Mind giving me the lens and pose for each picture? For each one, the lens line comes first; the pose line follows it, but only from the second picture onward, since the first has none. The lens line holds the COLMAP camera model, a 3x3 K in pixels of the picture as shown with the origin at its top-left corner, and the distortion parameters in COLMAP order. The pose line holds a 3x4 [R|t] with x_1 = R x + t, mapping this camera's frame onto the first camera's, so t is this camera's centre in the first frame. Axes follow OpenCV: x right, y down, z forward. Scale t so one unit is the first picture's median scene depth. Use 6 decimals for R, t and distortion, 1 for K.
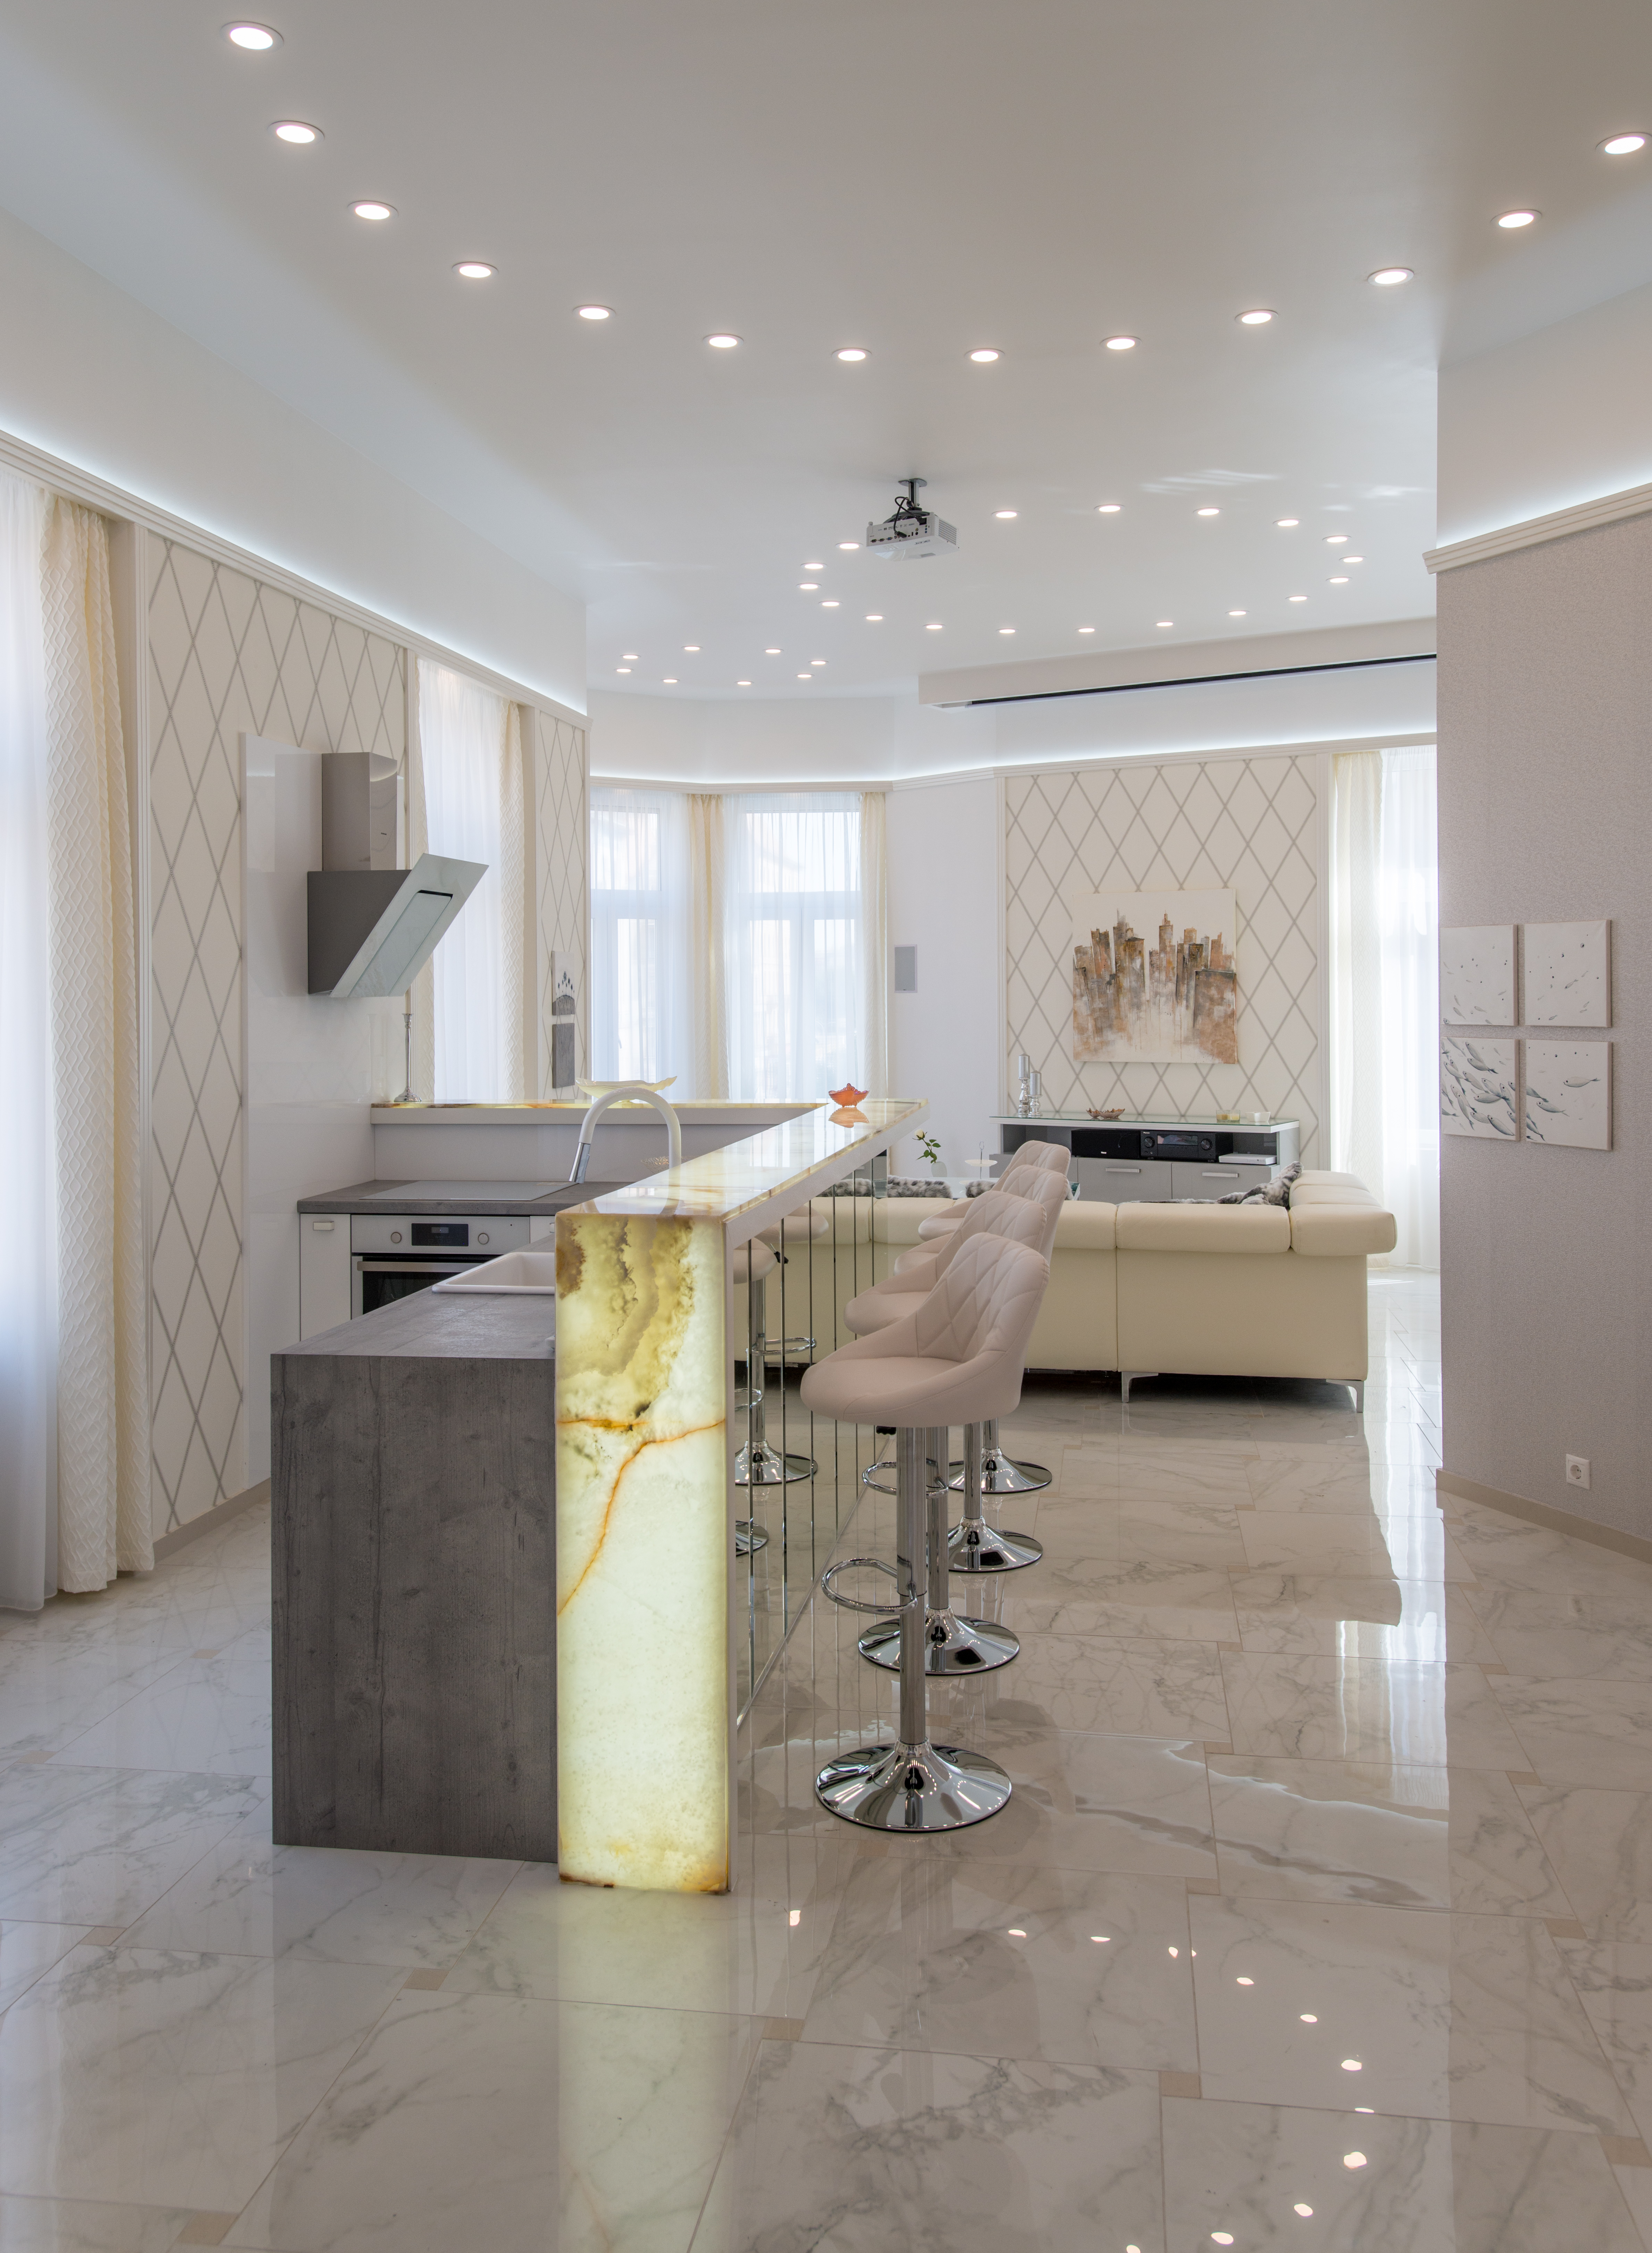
lens RADIAL K [[1802.9, 0, 851.5], [0, 1802.9, 981.0], [0, 0, 1]] dist [0.047383, -0.061580]
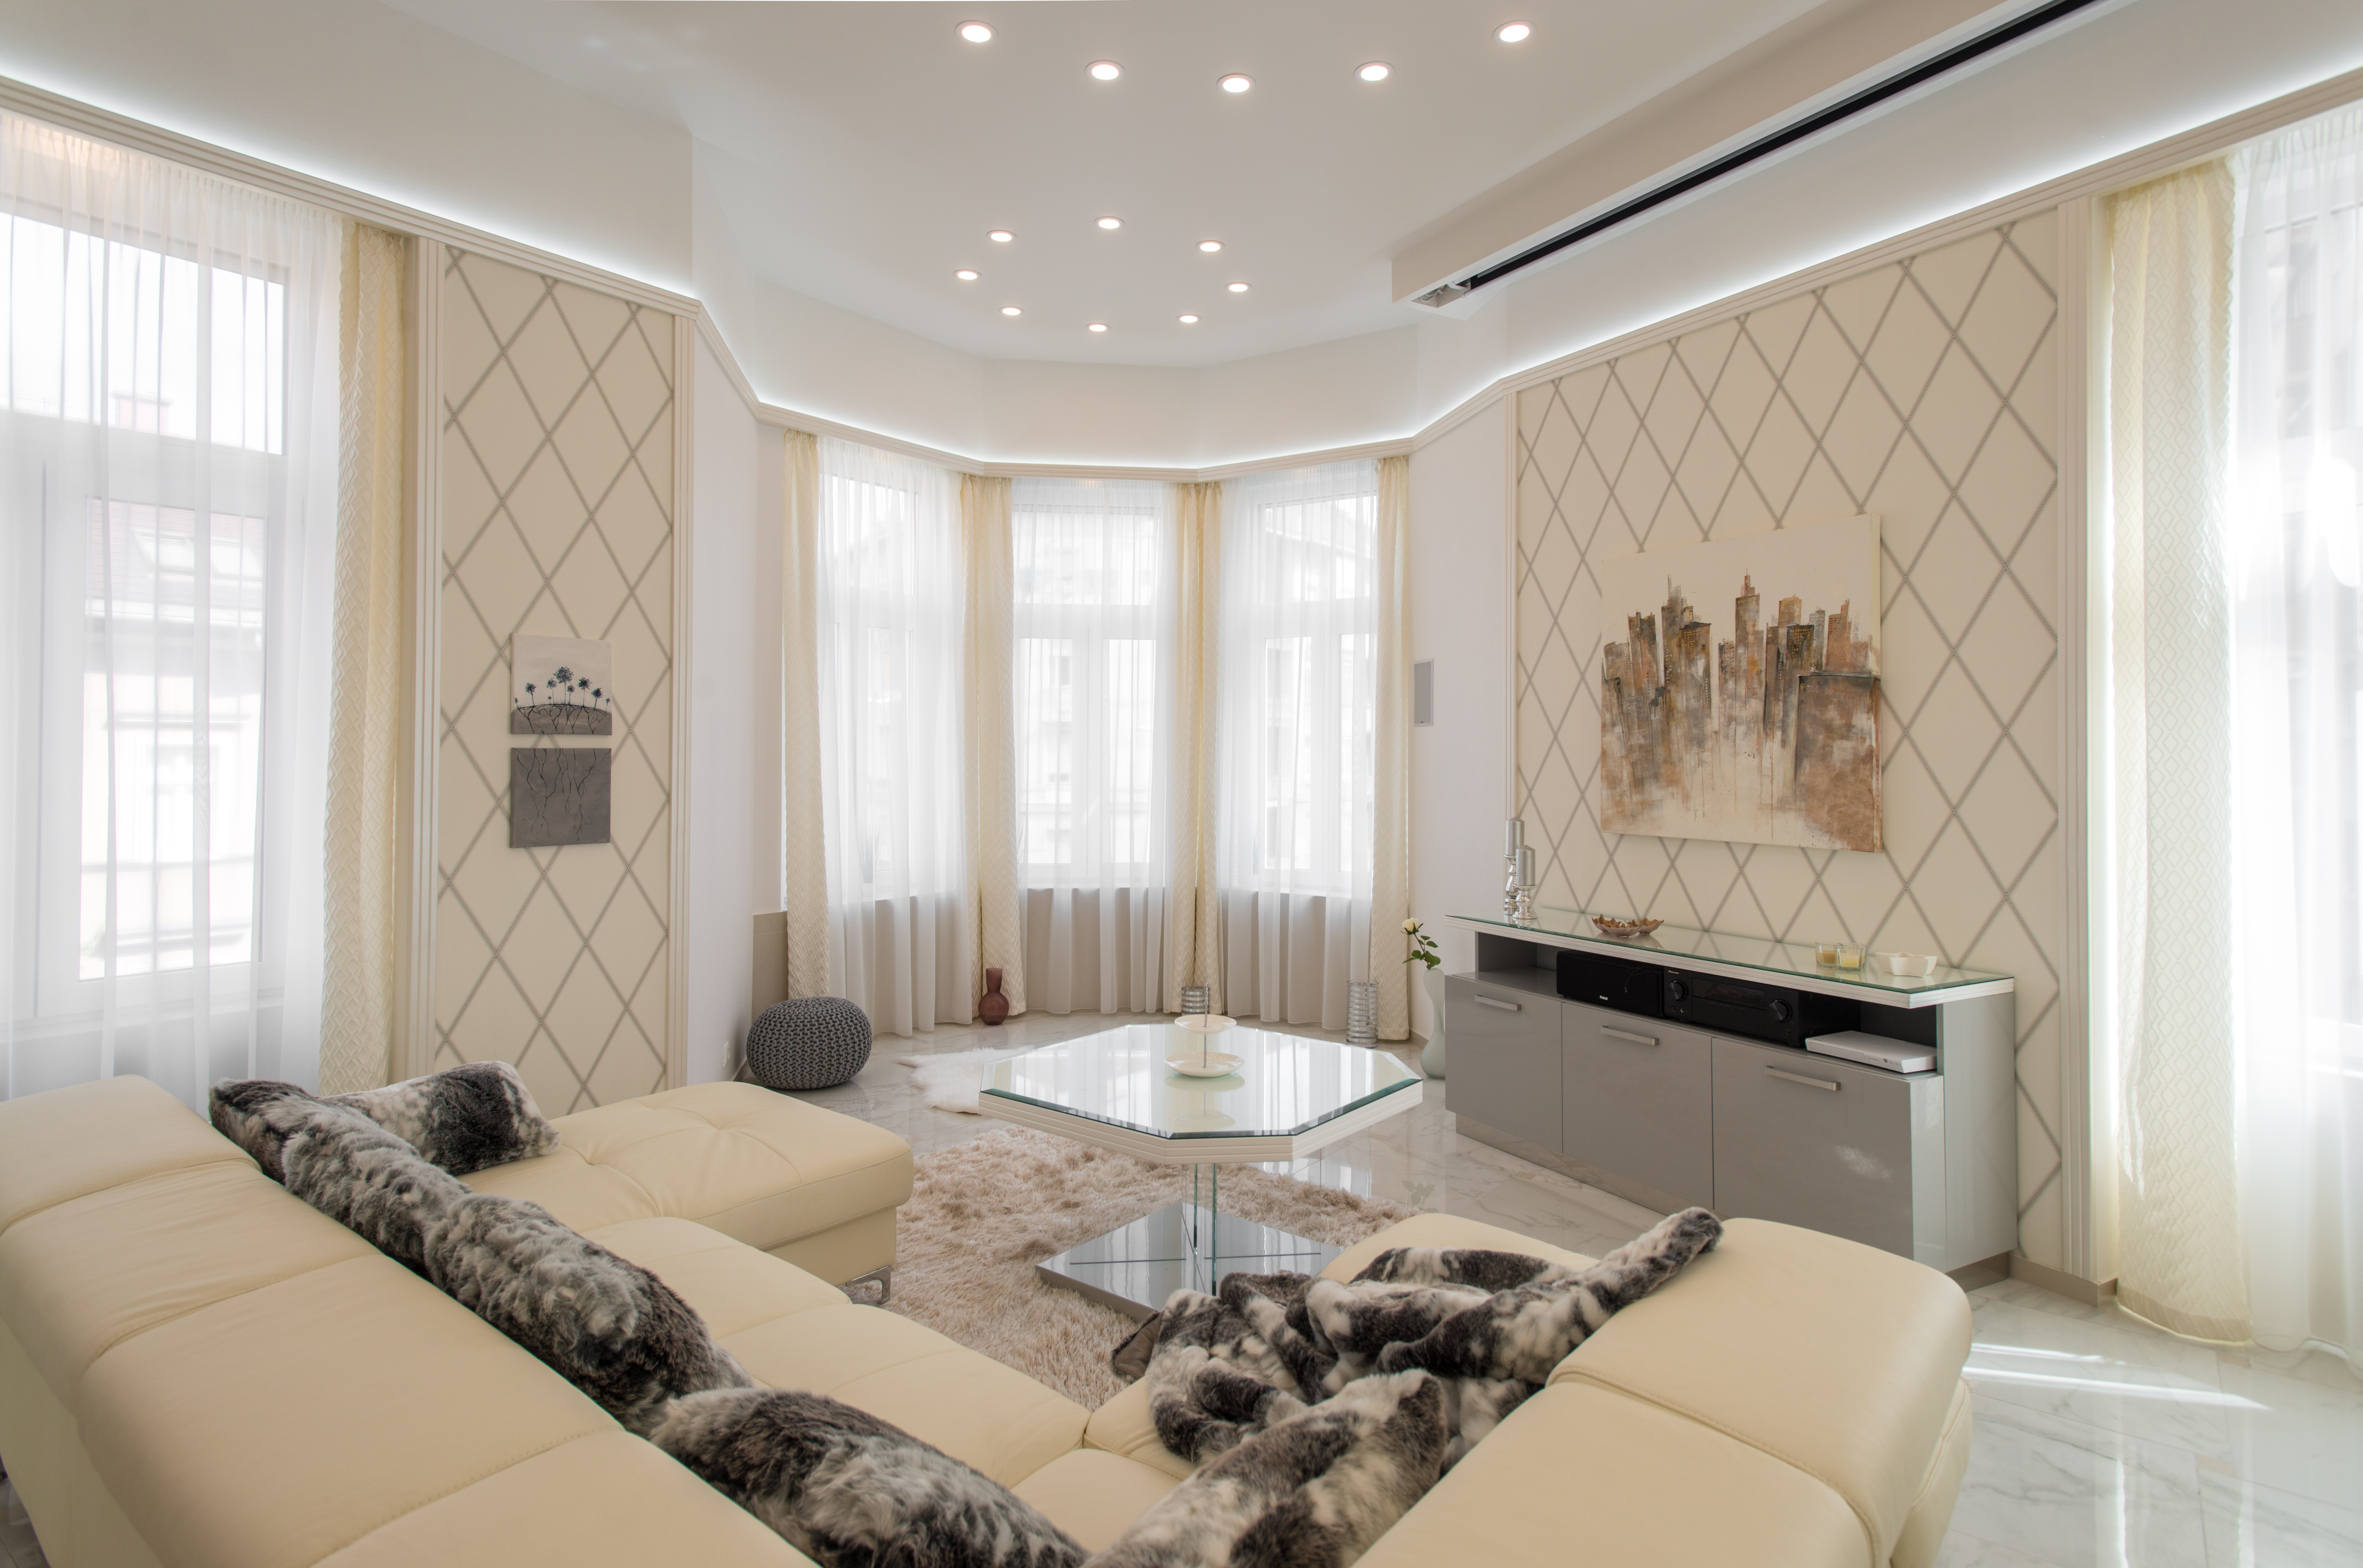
lens RADIAL K [[1225.9, 0, 1184.8], [0, 1225.9, 735.2], [0, 0, 1]] dist [0.016657, -0.001143]
pose [[0.878120, 0.004848, -0.478416, 0.220269], [-0.009313, 0.999932, -0.006961, 0.017653], [0.478350, 0.010568, 0.878106, 0.633152]]
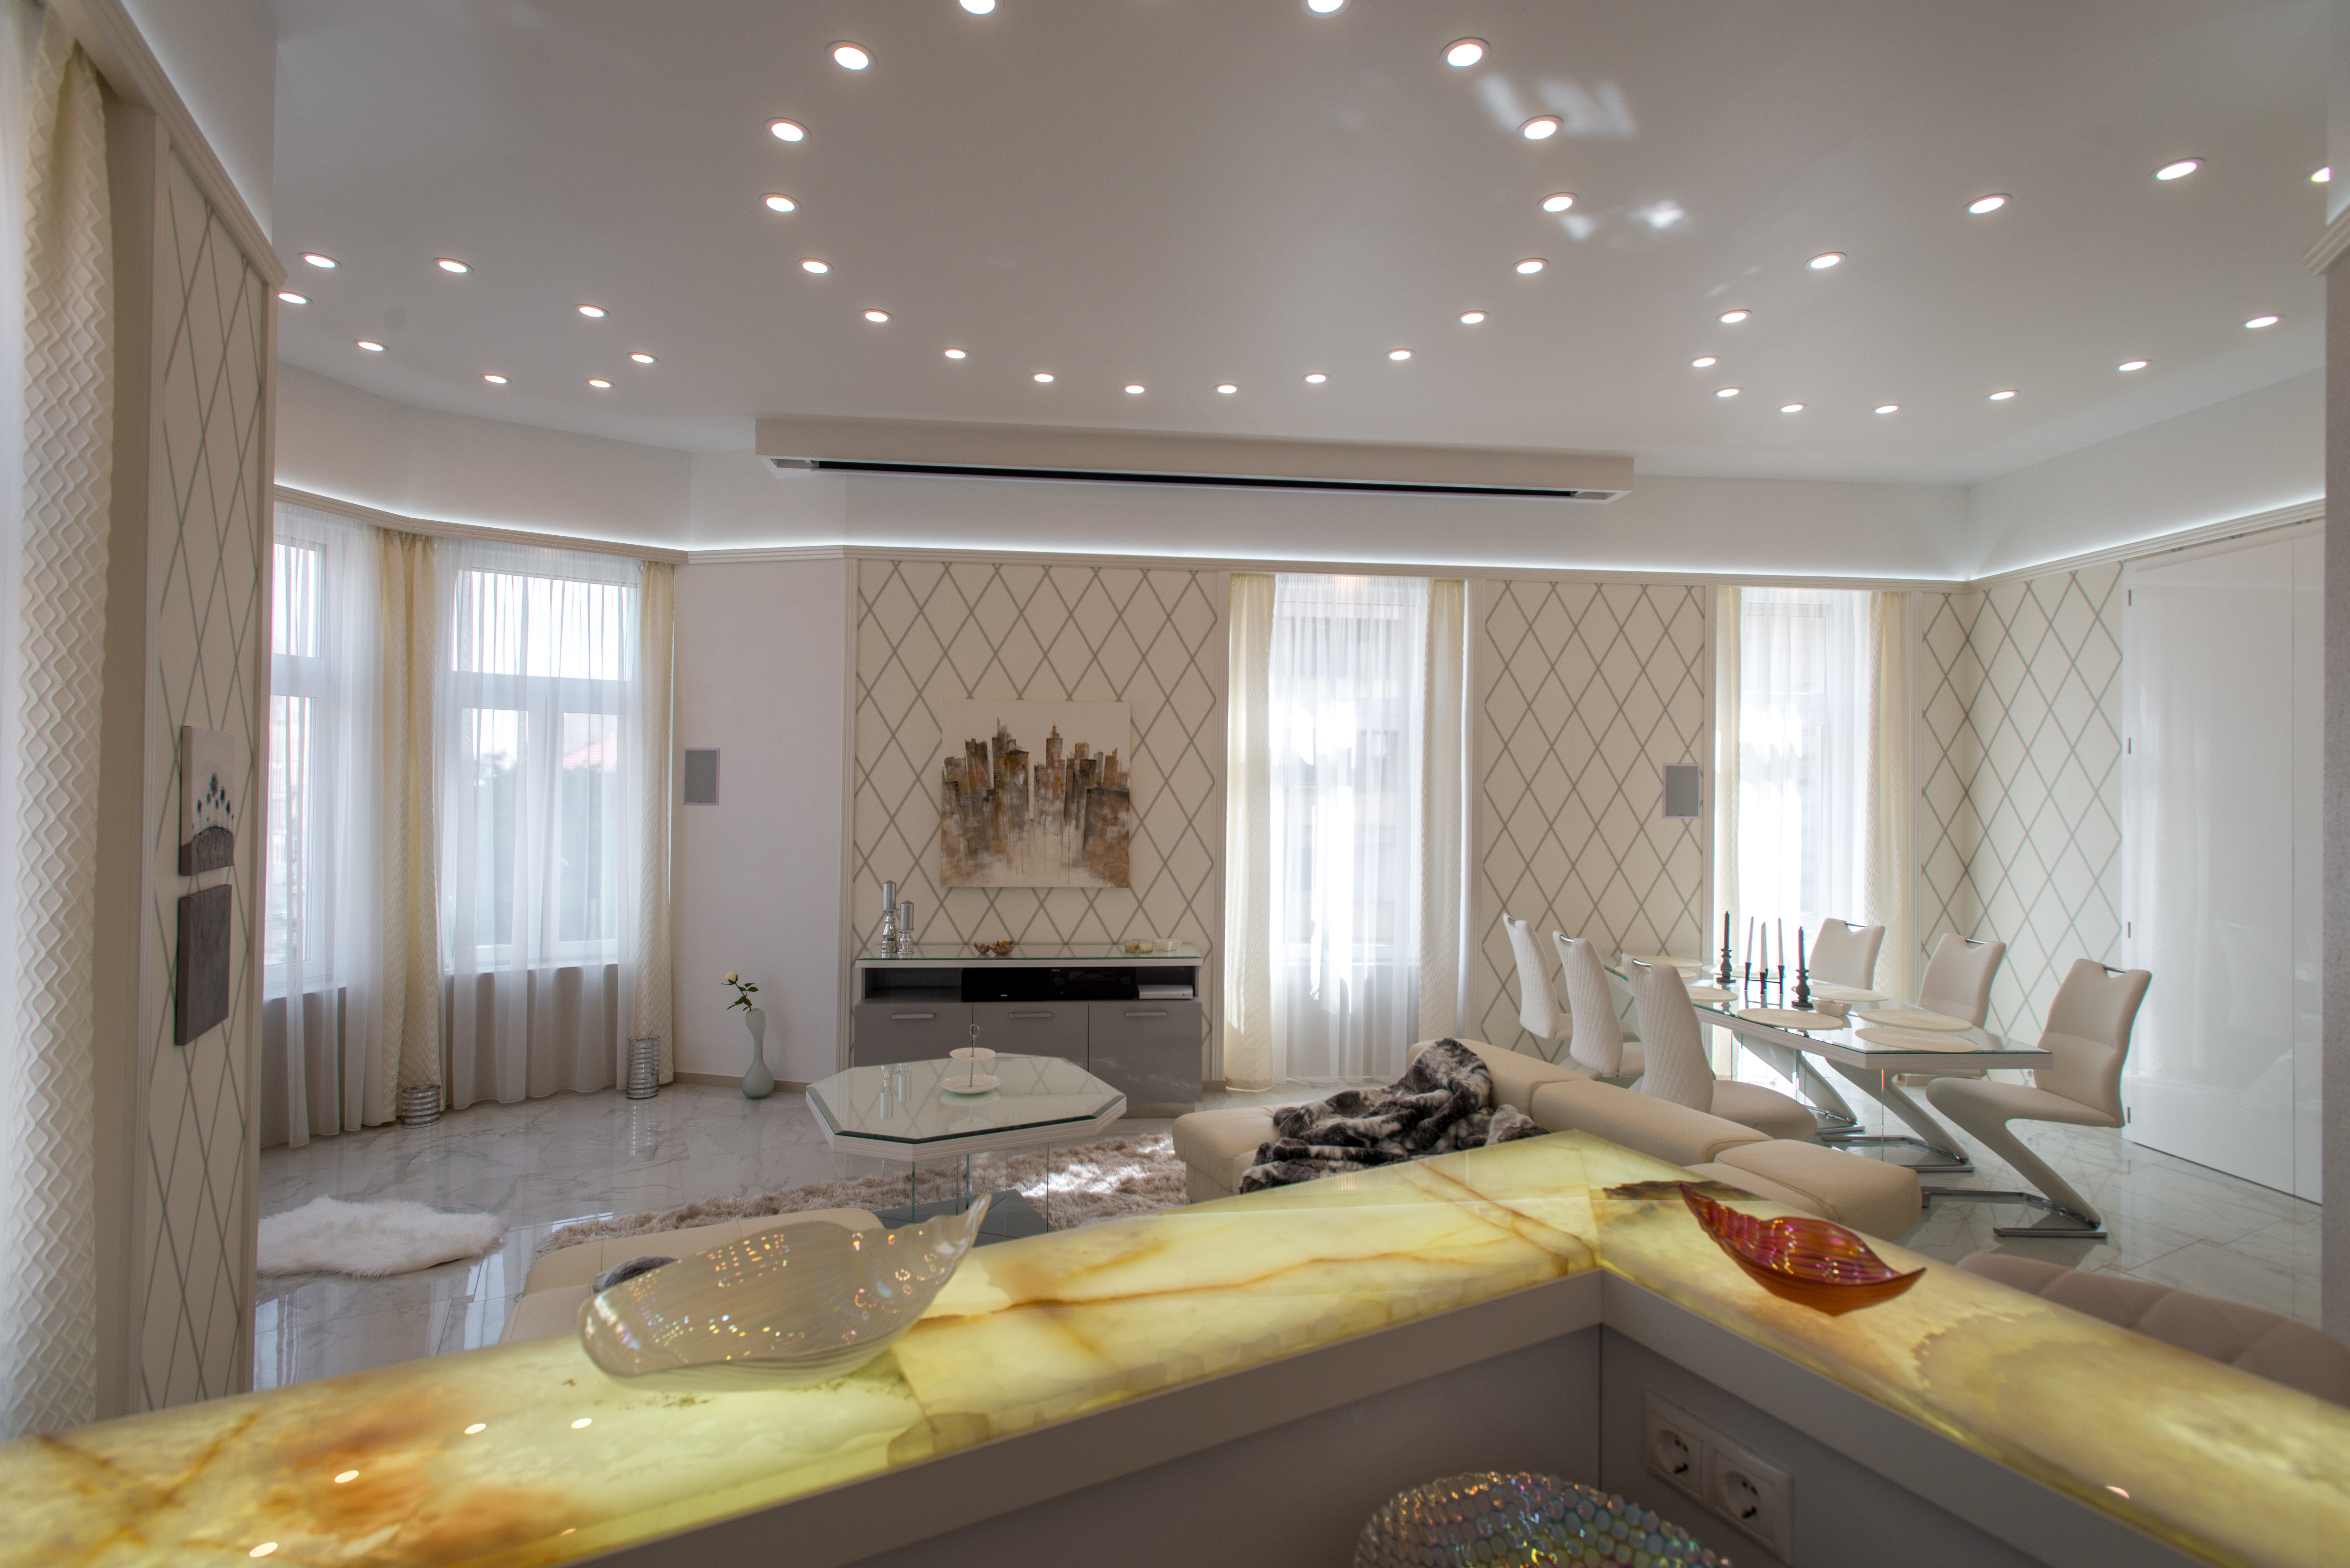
lens RADIAL K [[1079.5, 0, 1177.5], [0, 1079.5, 778.8], [0, 0, 1]] dist [0.009923, 0.000665]
pose [[0.800528, 0.023584, 0.598831, -0.114049], [-0.020386, 0.999719, -0.012120, -0.005120], [-0.598948, -0.002505, 0.800784, 0.564325]]
